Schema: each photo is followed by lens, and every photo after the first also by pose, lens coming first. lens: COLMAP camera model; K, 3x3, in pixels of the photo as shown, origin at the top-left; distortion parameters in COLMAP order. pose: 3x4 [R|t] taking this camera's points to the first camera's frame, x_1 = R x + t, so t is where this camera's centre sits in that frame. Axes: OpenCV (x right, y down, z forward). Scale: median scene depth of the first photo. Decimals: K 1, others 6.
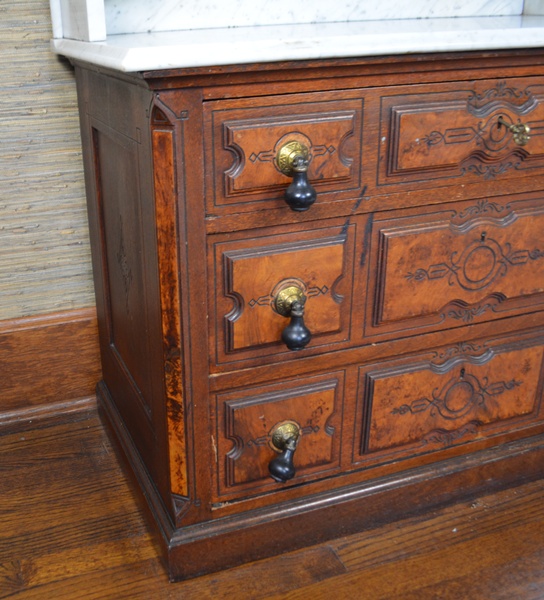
lens RADIAL K [[723.7, 0, 155.9], [0, 723.7, 319.5], [0, 0, 1]] dist [-0.097667, 0.028538]
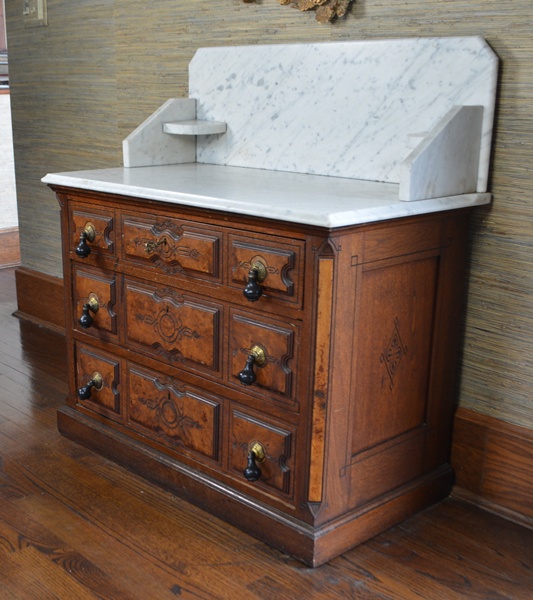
lens RADIAL K [[866.5, 0, 172.3], [0, 866.5, 329.9], [0, 0, 1]] dist [-0.069826, -0.008971]
pose [[0.394546, 0.301213, -0.868104, 2.316935], [-0.381890, 0.913040, 0.143240, -0.379114], [0.835759, 0.275005, 0.475267, 0.061707]]
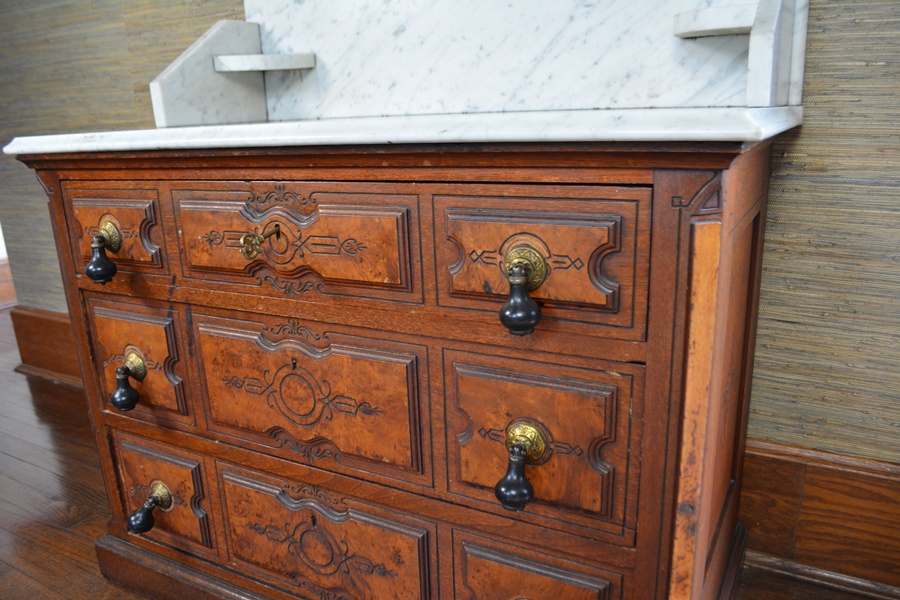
lens RADIAL K [[707.9, 0, 454.7], [0, 707.9, 314.2], [0, 0, 1]] dist [-0.084829, 0.012399]
pose [[0.708116, 0.220875, -0.670661, 1.187914], [-0.283579, 0.958809, 0.016358, -0.249364], [0.646649, 0.178602, 0.741584, 0.506086]]
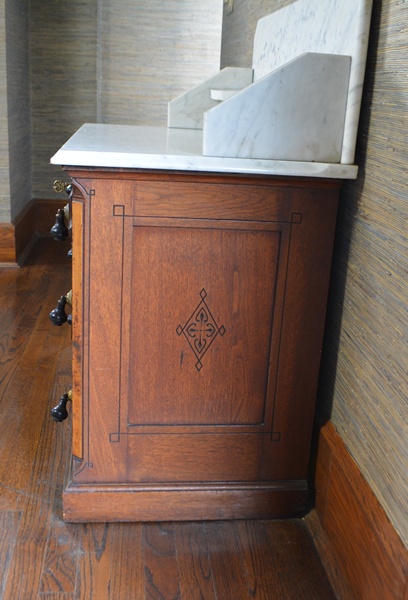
lens RADIAL K [[708.8, 0, 203.2], [0, 708.8, 307.8], [0, 0, 1]] dist [-0.072998, 0.000479]
pose [[-0.165257, 0.327699, -0.930217, 2.157307], [-0.440876, 0.819155, 0.366897, -0.798665], [0.882224, 0.470743, 0.009103, 1.368957]]
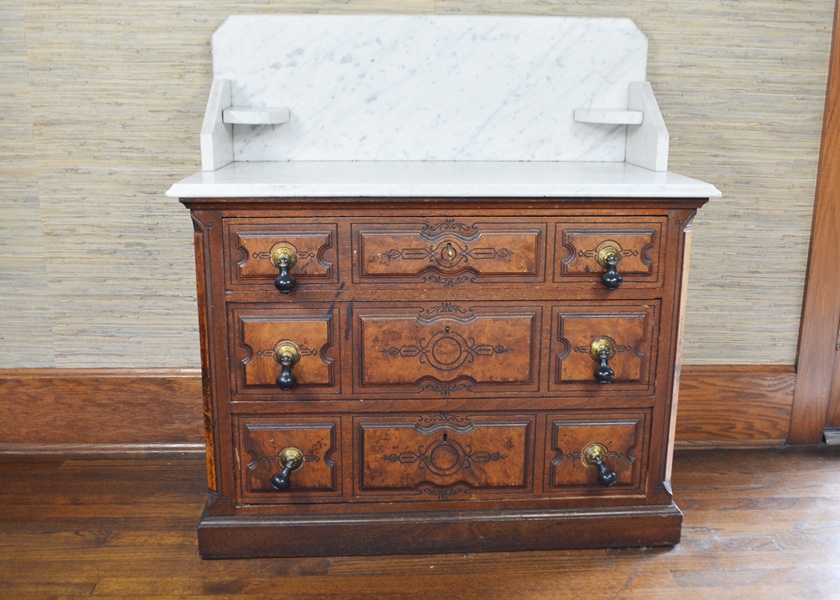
lens RADIAL K [[914.0, 0, 420.0], [0, 914.0, 300.0], [0, 0, 1]] dist [-0.084331, -0.009977]
pose [[0.971533, 0.107416, -0.211153, 0.797009], [-0.142826, 0.976680, -0.160304, 0.116374], [0.189009, 0.185899, 0.964218, -0.712002]]
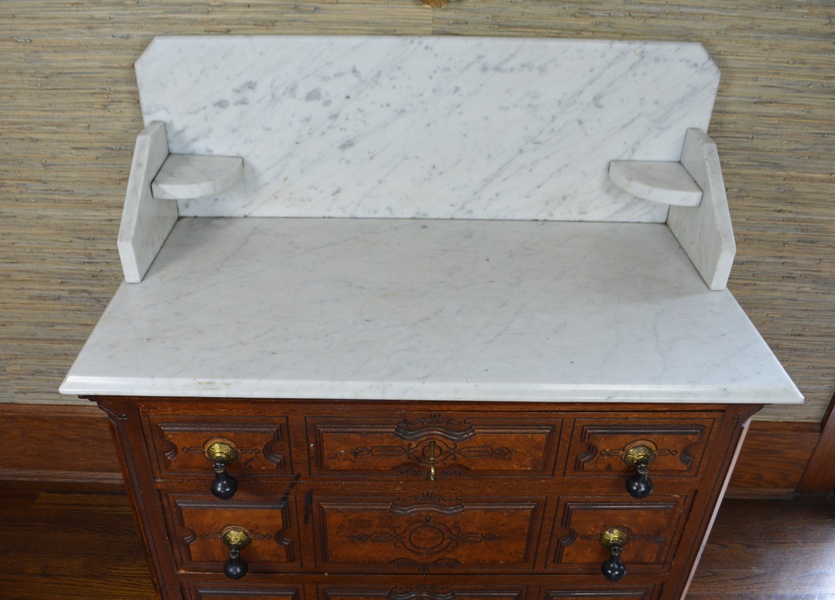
lens RADIAL K [[769.7, 0, 385.8], [0, 769.7, 323.9], [0, 0, 1]] dist [-0.082554, 0.004159]
pose [[0.956002, 0.205119, -0.209730, 0.606254], [-0.165704, 0.967517, 0.190928, -0.648076], [0.242080, -0.147774, 0.958937, -0.113666]]
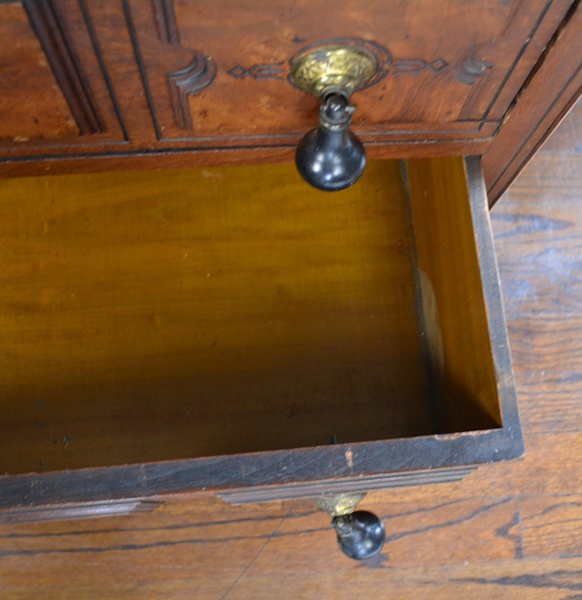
lens RADIAL K [[774.9, 0, 314.1], [0, 774.9, 300.1], [0, 0, 1]] dist [-0.090520, -0.004055]
pose [[0.971343, 0.231426, 0.054173, 0.771539], [-0.187927, 0.608244, 0.771183, -0.368249], [0.145521, -0.759264, 0.634305, 0.772957]]
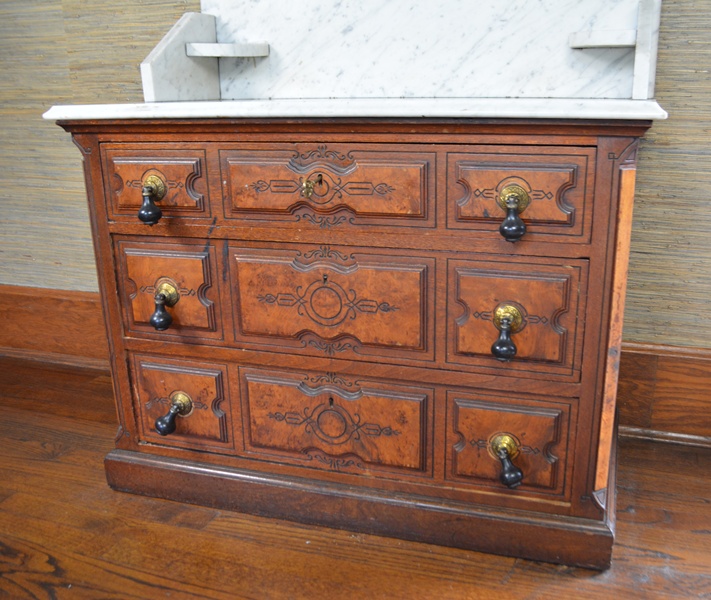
lens RADIAL K [[717.0, 0, 415.6], [0, 717.0, 311.3], [0, 0, 1]] dist [-0.087059, 0.012801]
pose [[0.842739, 0.202658, -0.498718, 1.213129], [-0.250621, 0.967611, -0.030306, -0.069387], [0.476424, 0.150530, 0.866234, 0.077237]]
